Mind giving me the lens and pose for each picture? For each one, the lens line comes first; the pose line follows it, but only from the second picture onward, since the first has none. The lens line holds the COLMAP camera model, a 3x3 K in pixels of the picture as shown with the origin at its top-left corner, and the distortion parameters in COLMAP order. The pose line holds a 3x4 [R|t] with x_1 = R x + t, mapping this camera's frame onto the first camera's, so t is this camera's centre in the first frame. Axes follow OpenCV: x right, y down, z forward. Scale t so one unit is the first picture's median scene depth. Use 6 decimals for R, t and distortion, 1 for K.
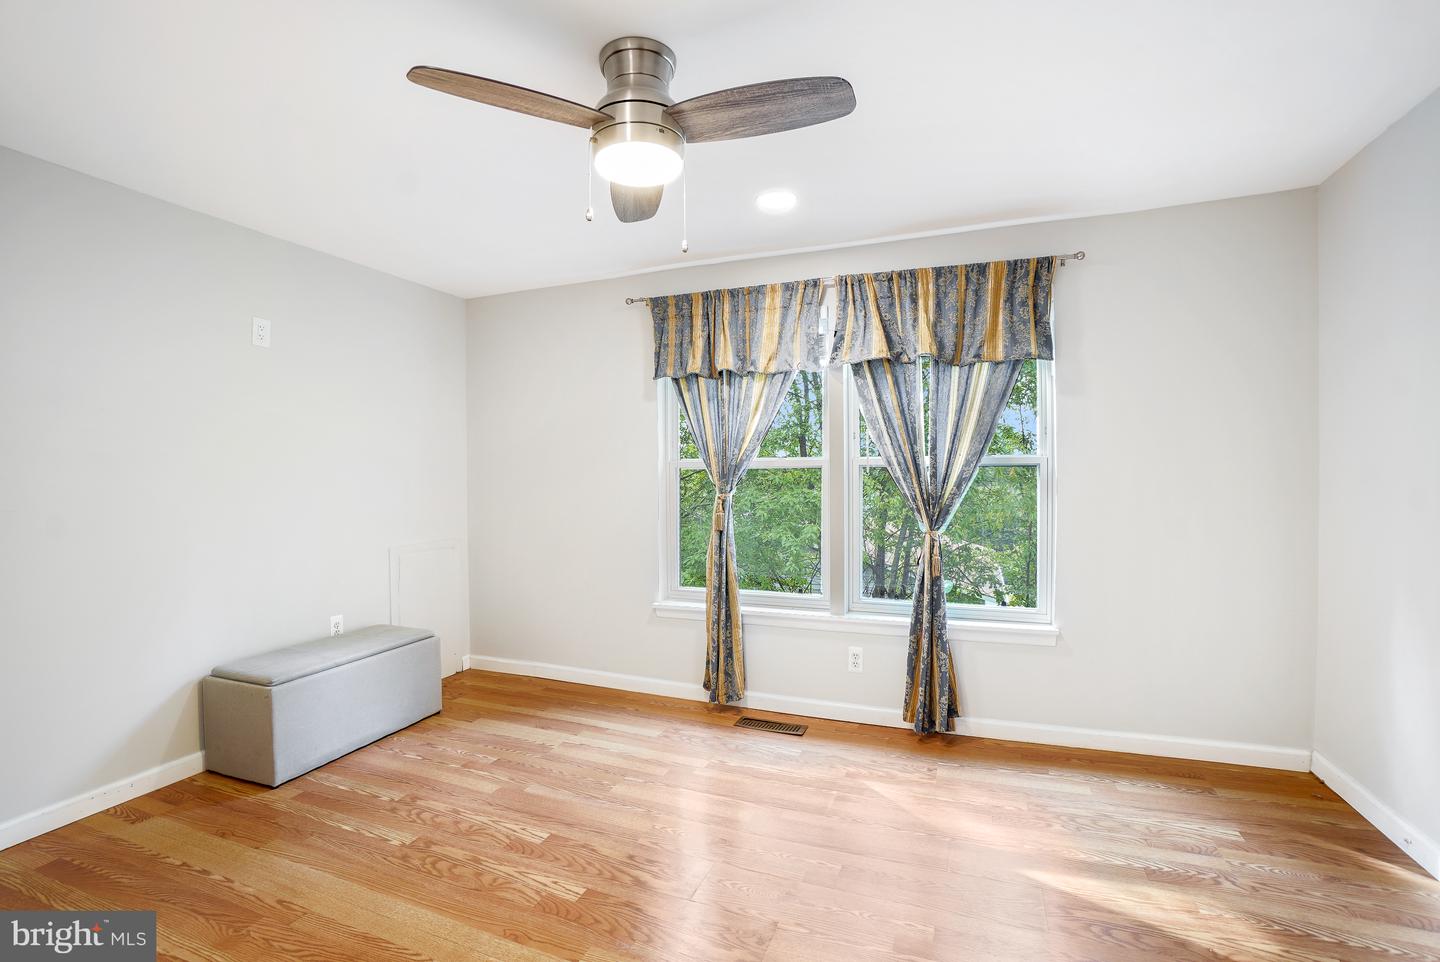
lens RADIAL K [[650.3, 0, 740.7], [0, 650.3, 486.0], [0, 0, 1]] dist [-0.056221, 0.018237]
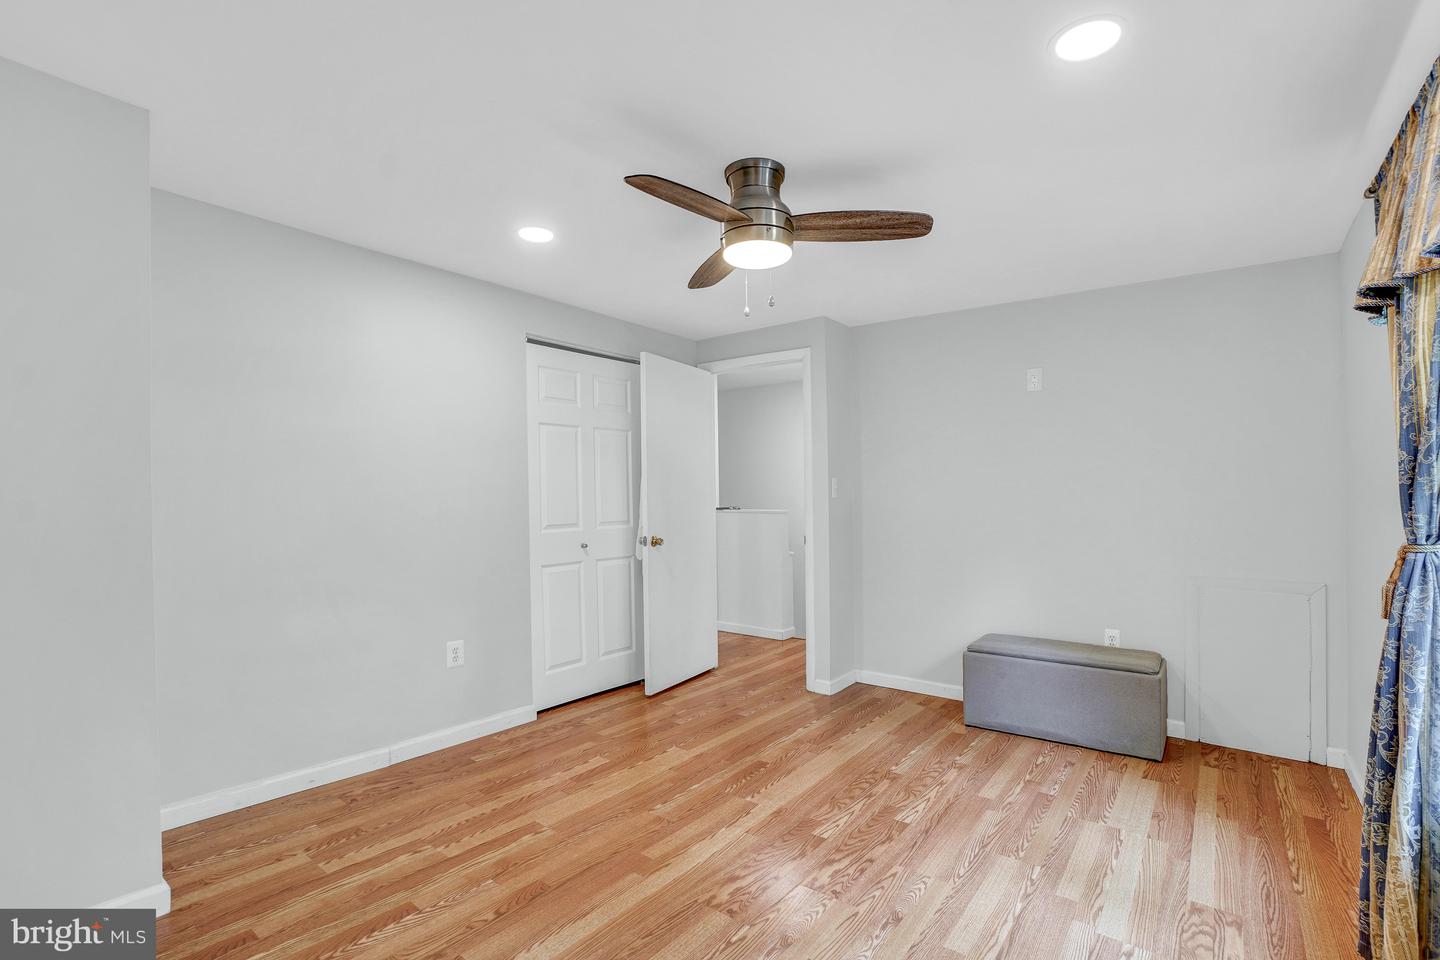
lens RADIAL K [[693.5, 0, 720.0], [0, 693.5, 480.0], [0, 0, 1]] dist [-0.064551, 0.024166]
pose [[-0.311088, -0.014374, -0.950272, 0.694453], [-0.020959, 0.999746, -0.008262, -0.023820], [0.950150, 0.017346, -0.311311, 0.779723]]
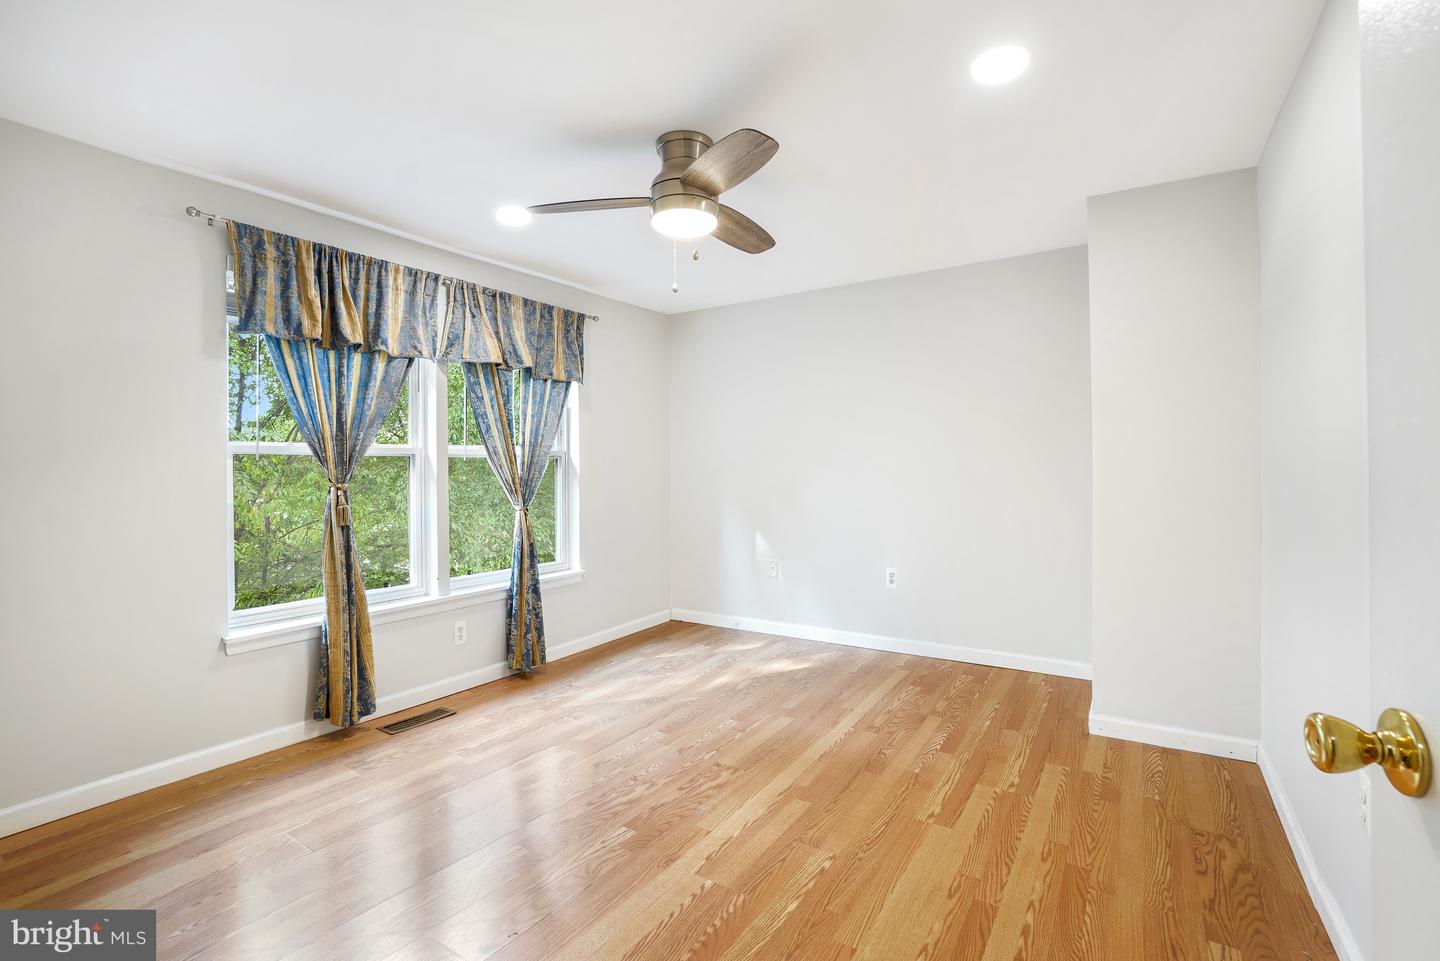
lens RADIAL K [[620.3, 0, 717.5], [0, 620.3, 474.1], [0, 0, 1]] dist [-0.054111, 0.019903]
pose [[0.239885, -0.009465, 0.970755, -0.805744], [0.022298, 0.999742, 0.004237, 0.007407], [-0.970545, 0.020630, 0.240034, 0.367683]]
